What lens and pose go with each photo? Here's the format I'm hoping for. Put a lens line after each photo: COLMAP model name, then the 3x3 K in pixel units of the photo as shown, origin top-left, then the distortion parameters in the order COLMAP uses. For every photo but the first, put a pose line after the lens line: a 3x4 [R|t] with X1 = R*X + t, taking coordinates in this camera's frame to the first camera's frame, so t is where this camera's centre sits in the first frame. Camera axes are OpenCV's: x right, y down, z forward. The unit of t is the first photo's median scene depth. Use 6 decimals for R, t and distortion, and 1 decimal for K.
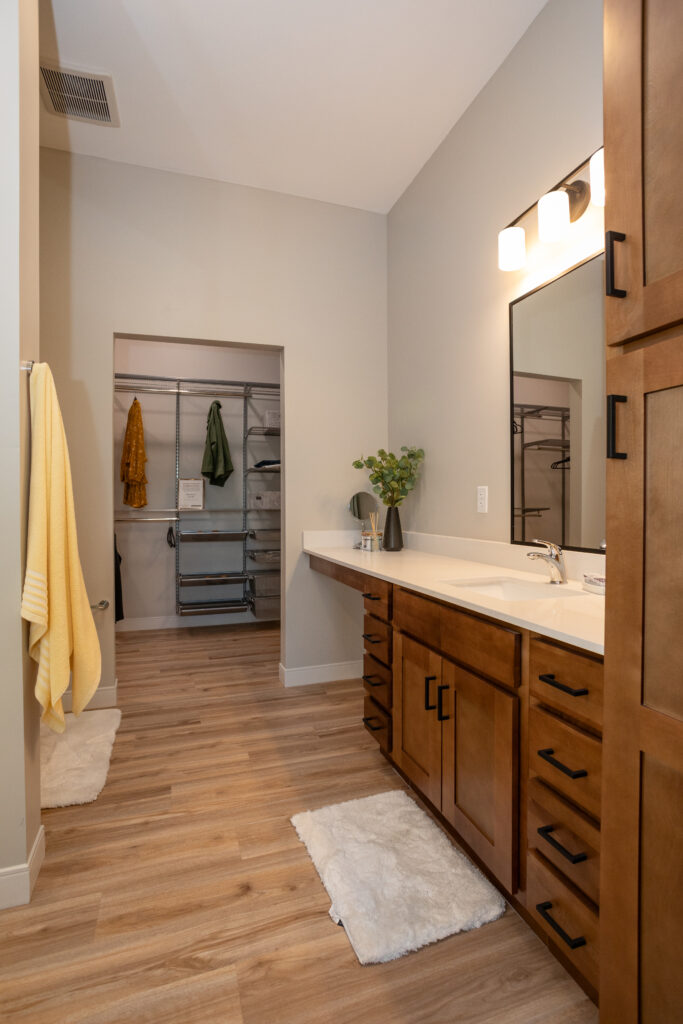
lens RADIAL K [[516.3, 0, 339.1], [0, 516.3, 507.0], [0, 0, 1]] dist [-0.039663, 0.018742]
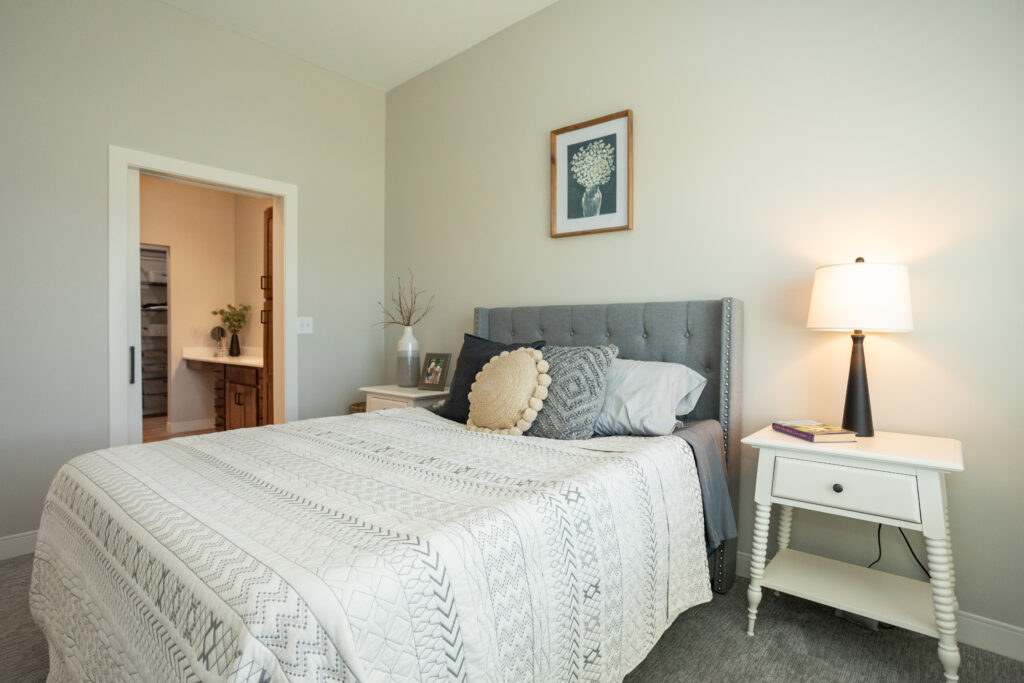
lens RADIAL K [[516.3, 0, 508.3], [0, 516.3, 336.2], [0, 0, 1]] dist [-0.039663, 0.018742]
pose [[0.869668, -0.003103, 0.493628, 0.047526], [0.002581, 0.999995, 0.001738, 0.006297], [-0.493631, -0.000237, 0.869672, -1.223362]]
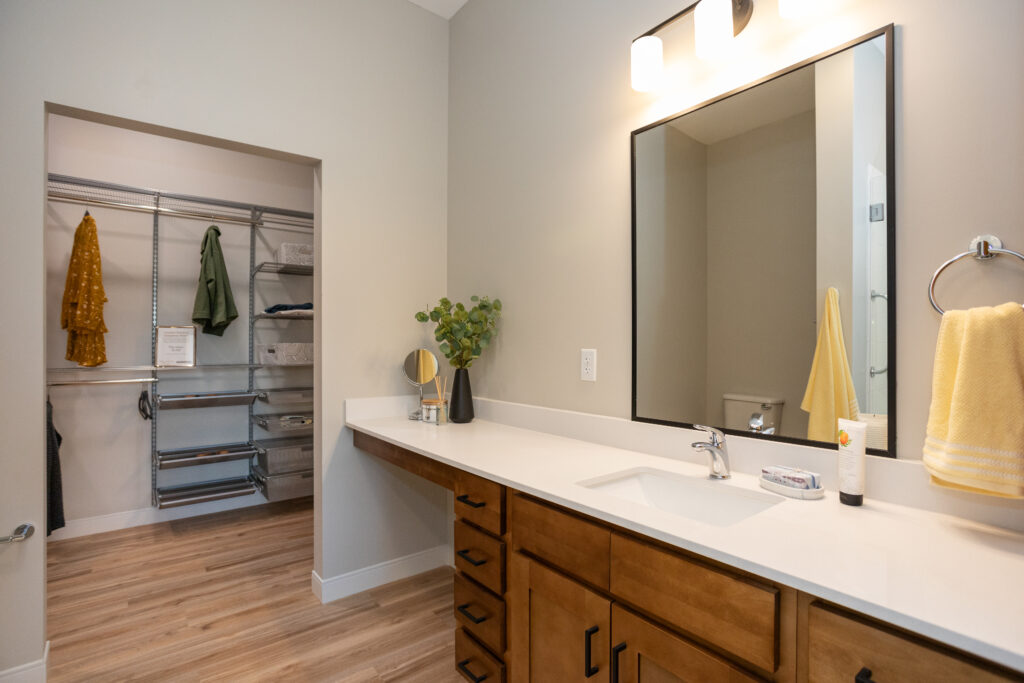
lens RADIAL K [[516.3, 0, 523.5], [0, 516.3, 349.8], [0, 0, 1]] dist [-0.039663, 0.018742]
pose [[0.944619, 0.002556, 0.328160, -0.072615], [-0.001444, 0.999992, -0.003632, -0.027052], [-0.328167, 0.002957, 0.944615, 0.182571]]
